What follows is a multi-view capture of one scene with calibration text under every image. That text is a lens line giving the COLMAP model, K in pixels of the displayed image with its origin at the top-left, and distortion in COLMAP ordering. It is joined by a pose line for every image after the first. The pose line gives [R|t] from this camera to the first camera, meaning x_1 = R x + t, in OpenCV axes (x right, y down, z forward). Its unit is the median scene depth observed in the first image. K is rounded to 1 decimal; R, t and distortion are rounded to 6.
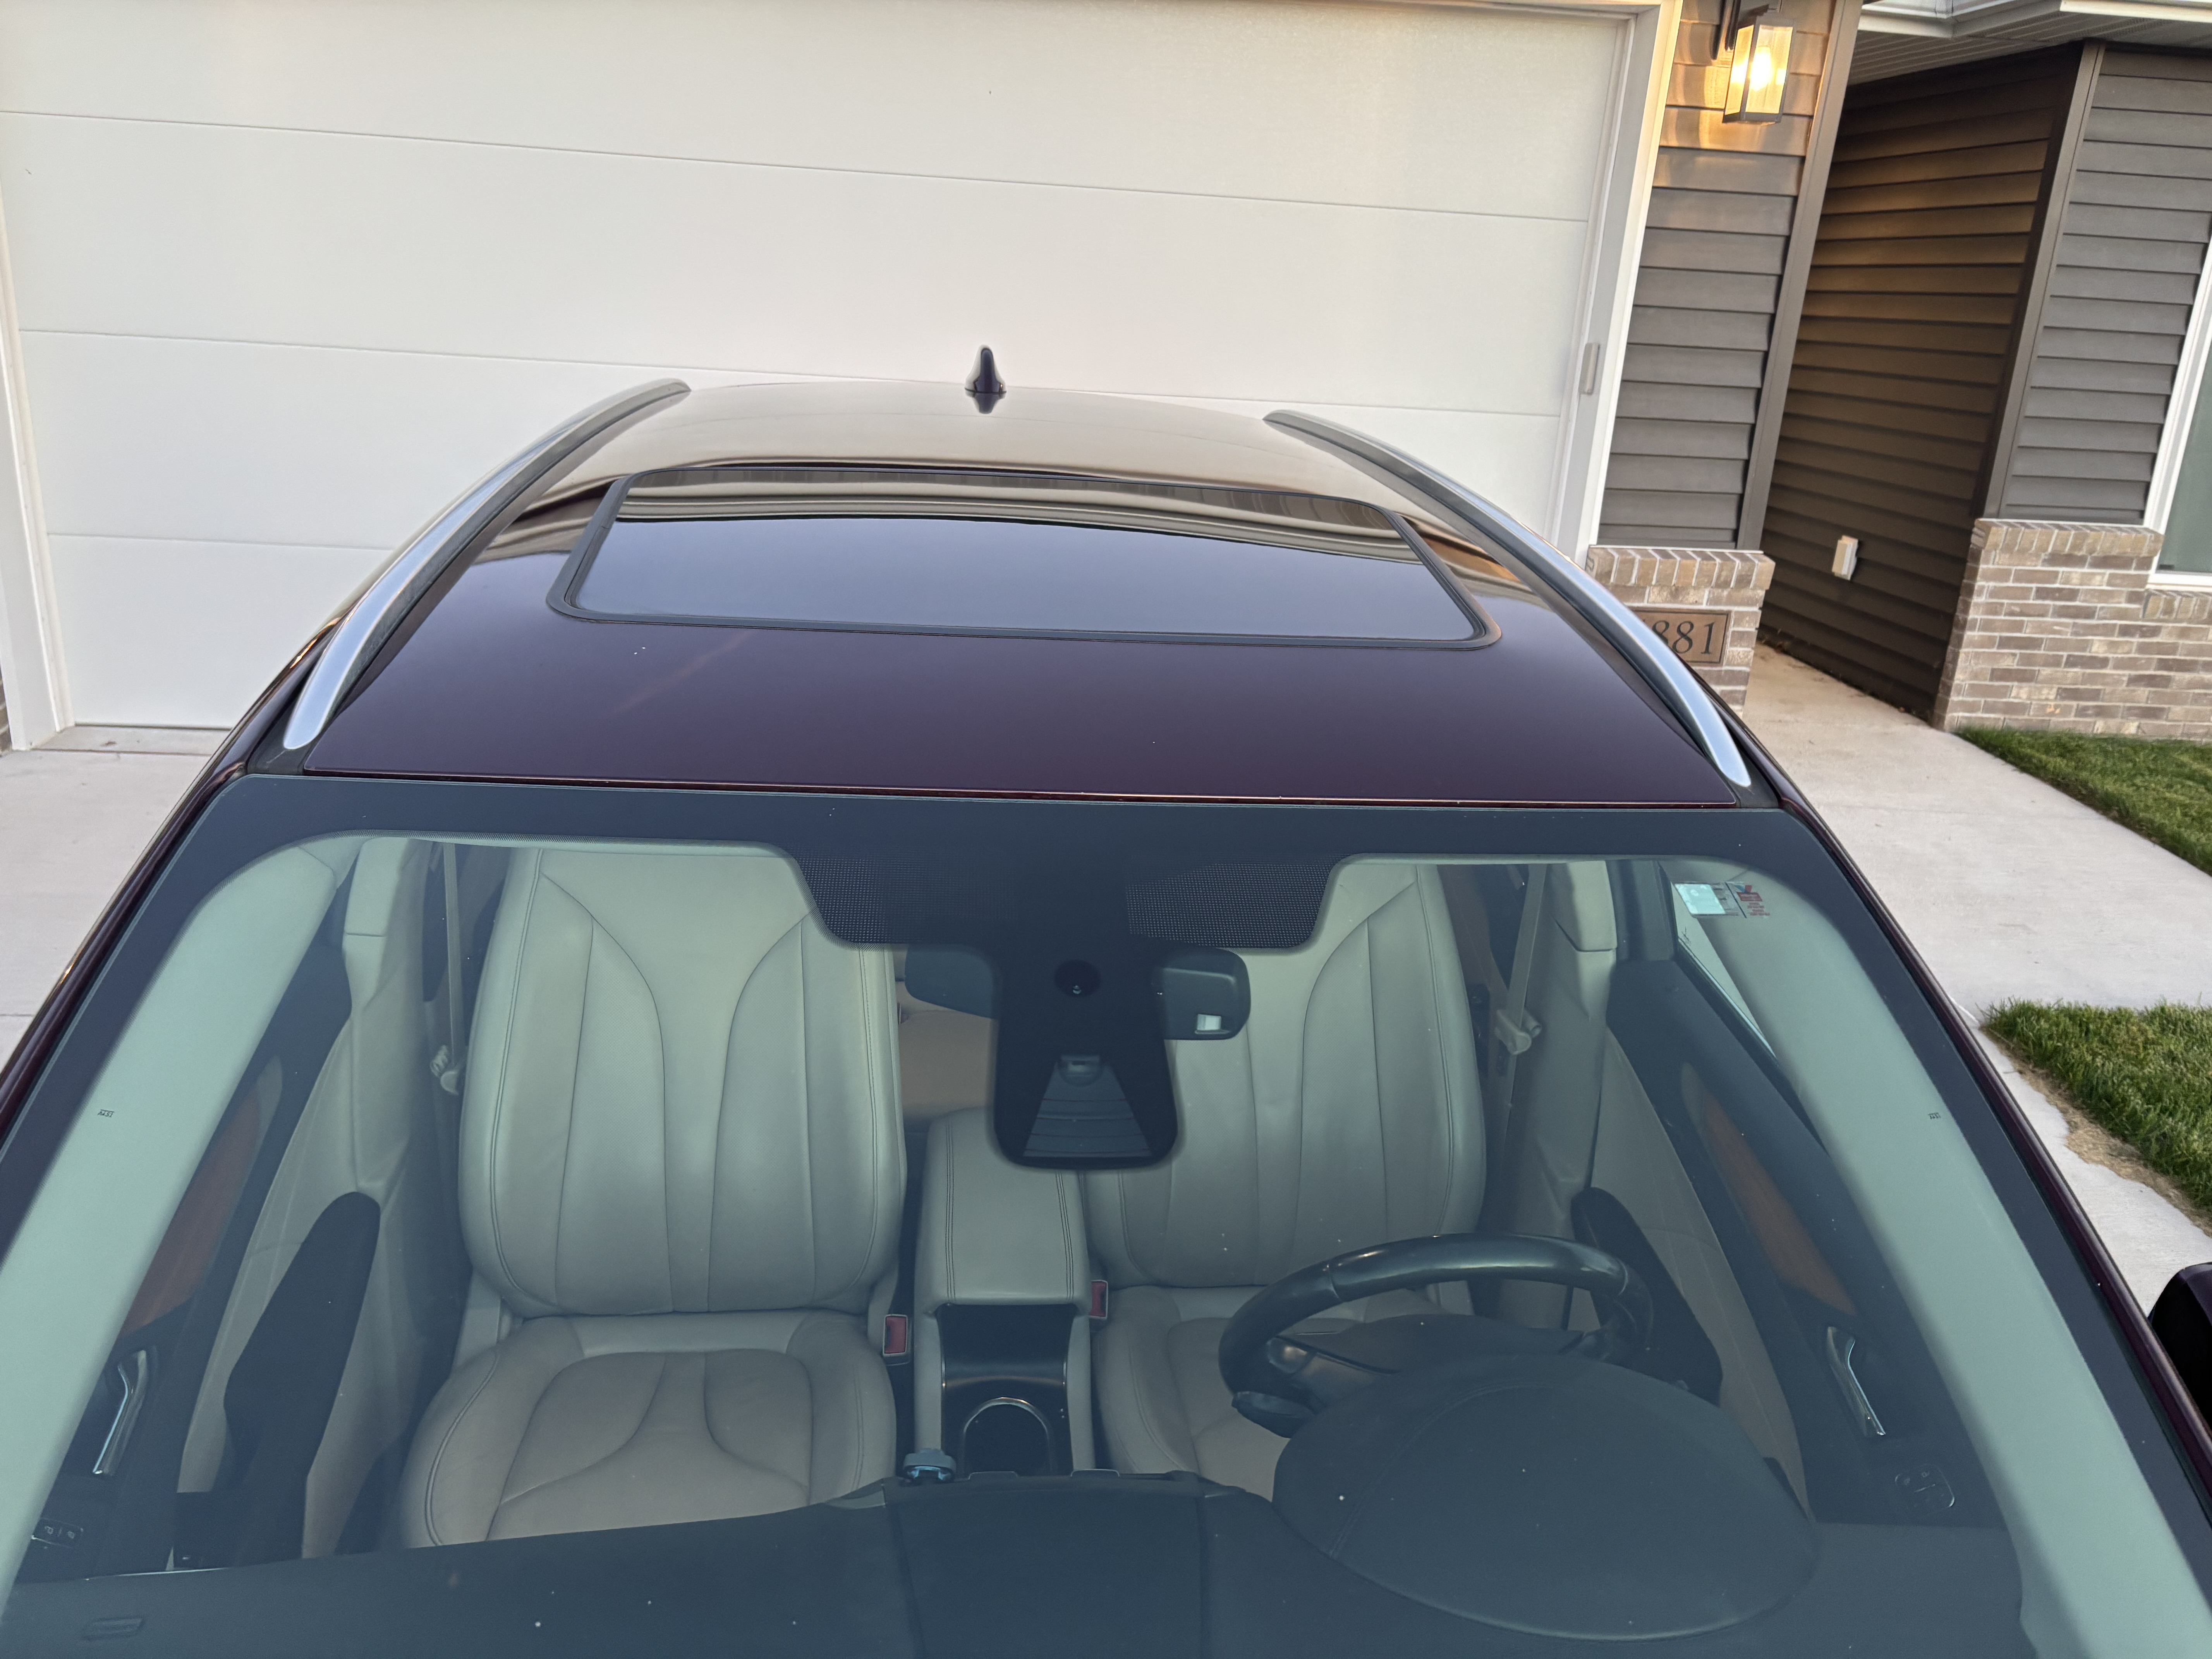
lens RADIAL K [[1636.7, 0, 1106.0], [0, 1636.7, 829.5], [0, 0, 1]] dist [0.045202, -0.080541]
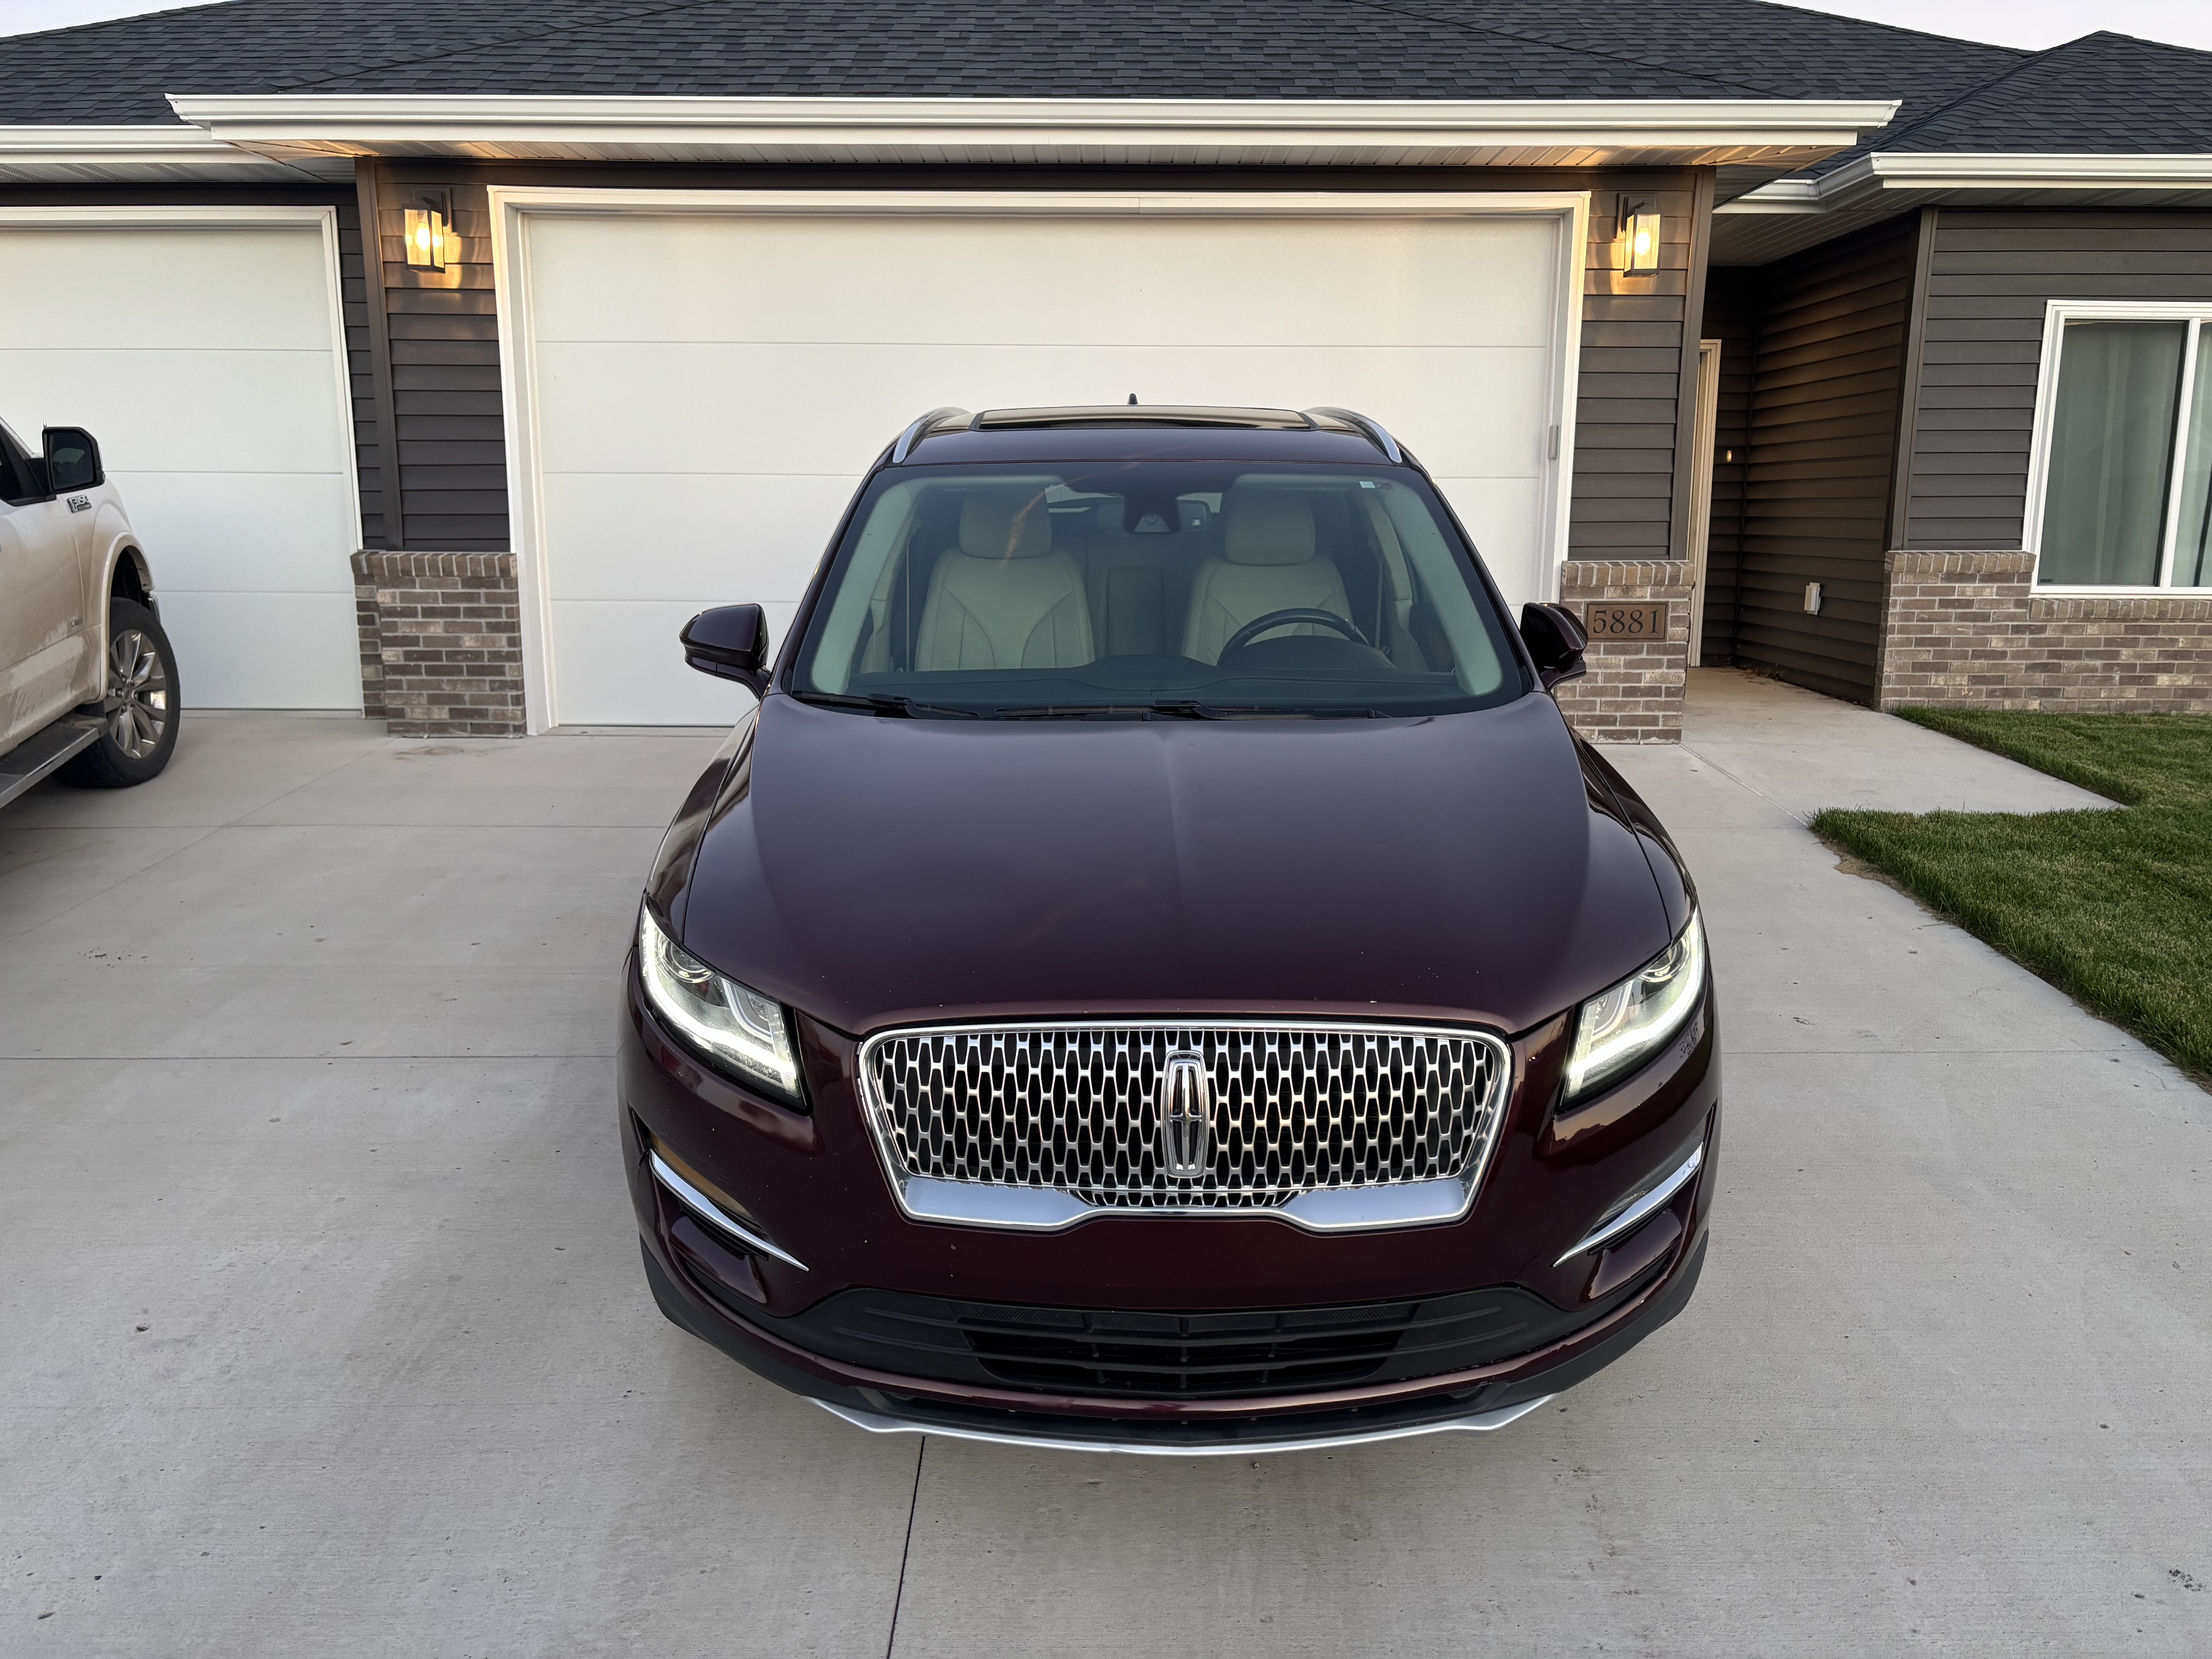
lens RADIAL K [[1692.6, 0, 1106.0], [0, 1692.6, 829.5], [0, 0, 1]] dist [0.001314, -0.000895]
pose [[0.993188, -0.032824, -0.111801, 0.044381], [0.016794, 0.989808, -0.141413, 0.219602], [0.115303, 0.138572, 0.983617, -0.396861]]
